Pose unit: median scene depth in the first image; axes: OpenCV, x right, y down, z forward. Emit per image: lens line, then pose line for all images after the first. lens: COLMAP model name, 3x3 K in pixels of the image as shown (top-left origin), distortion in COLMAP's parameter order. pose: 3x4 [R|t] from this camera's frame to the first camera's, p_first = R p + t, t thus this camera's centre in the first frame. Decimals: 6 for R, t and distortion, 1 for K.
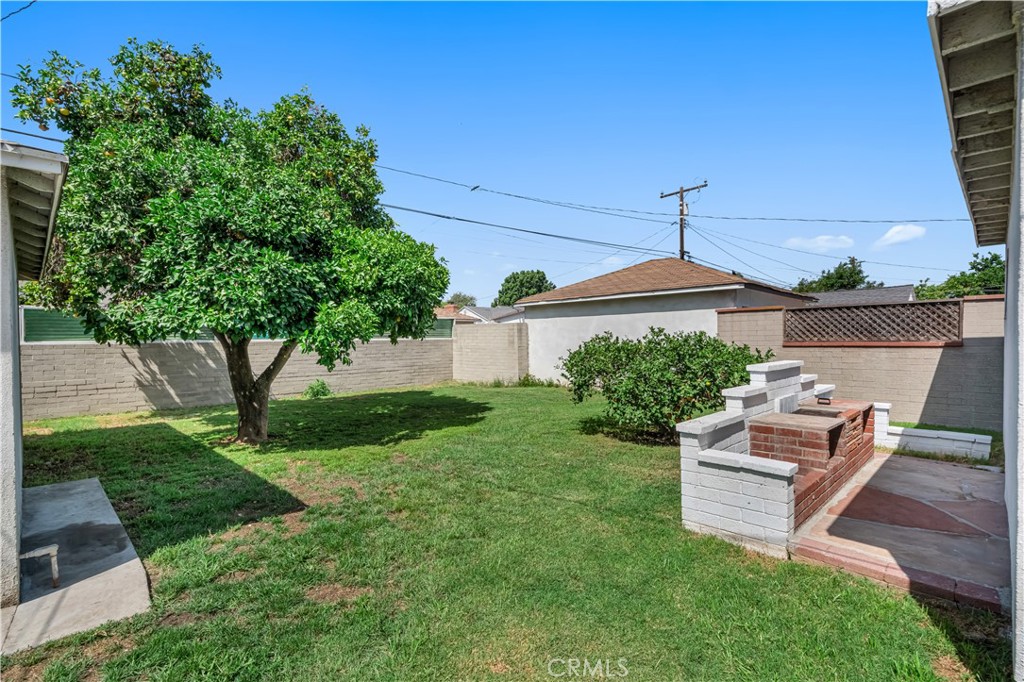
lens RADIAL K [[487.7, 0, 506.8], [0, 487.7, 343.3], [0, 0, 1]] dist [-0.004155, 0.001758]
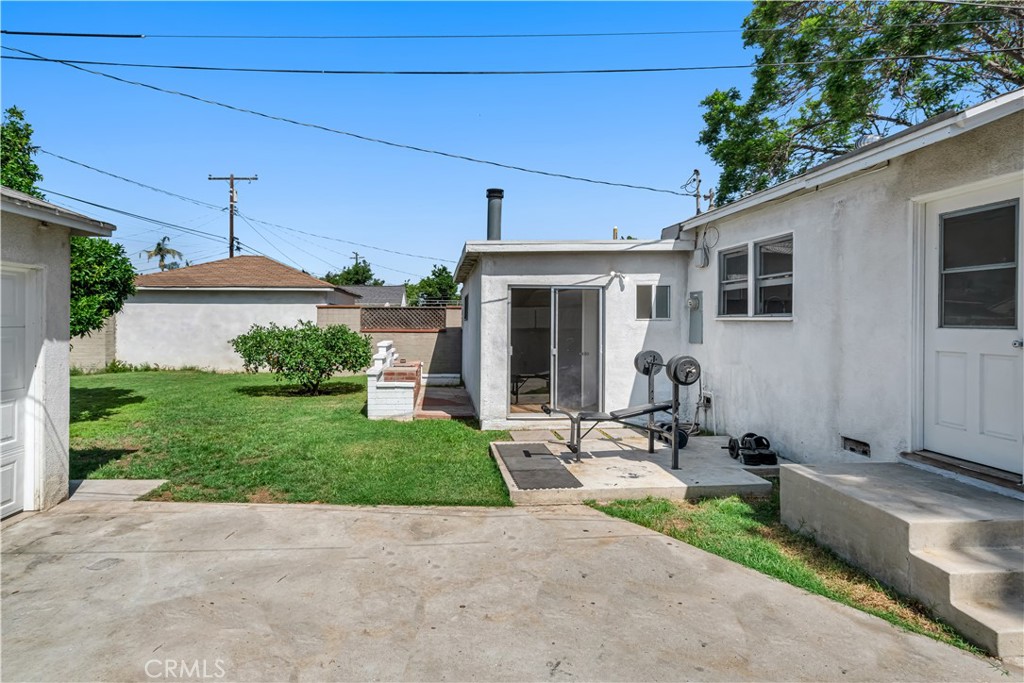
lens RADIAL K [[540.9, 0, 474.9], [0, 540.9, 321.7], [0, 0, 1]] dist [0.003771, -0.000435]
pose [[0.653507, 0.011126, 0.756838, -0.541280], [-0.007438, 0.999938, -0.008278, -0.015769], [-0.756884, -0.000220, 0.653550, -0.429798]]
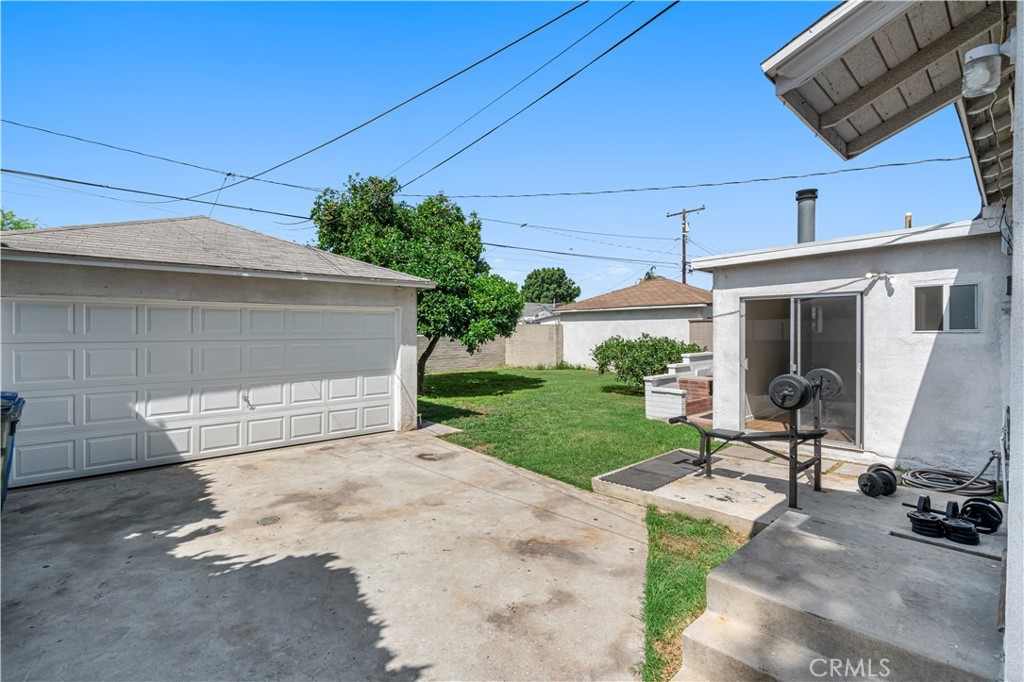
lens RADIAL K [[487.7, 0, 505.5], [0, 487.7, 332.8], [0, 0, 1]] dist [-0.004155, 0.001758]
pose [[0.999388, 0.007854, -0.034086, -0.131596], [-0.007925, 0.999967, -0.001972, -0.023185], [0.034070, 0.002241, 0.999417, -0.727748]]
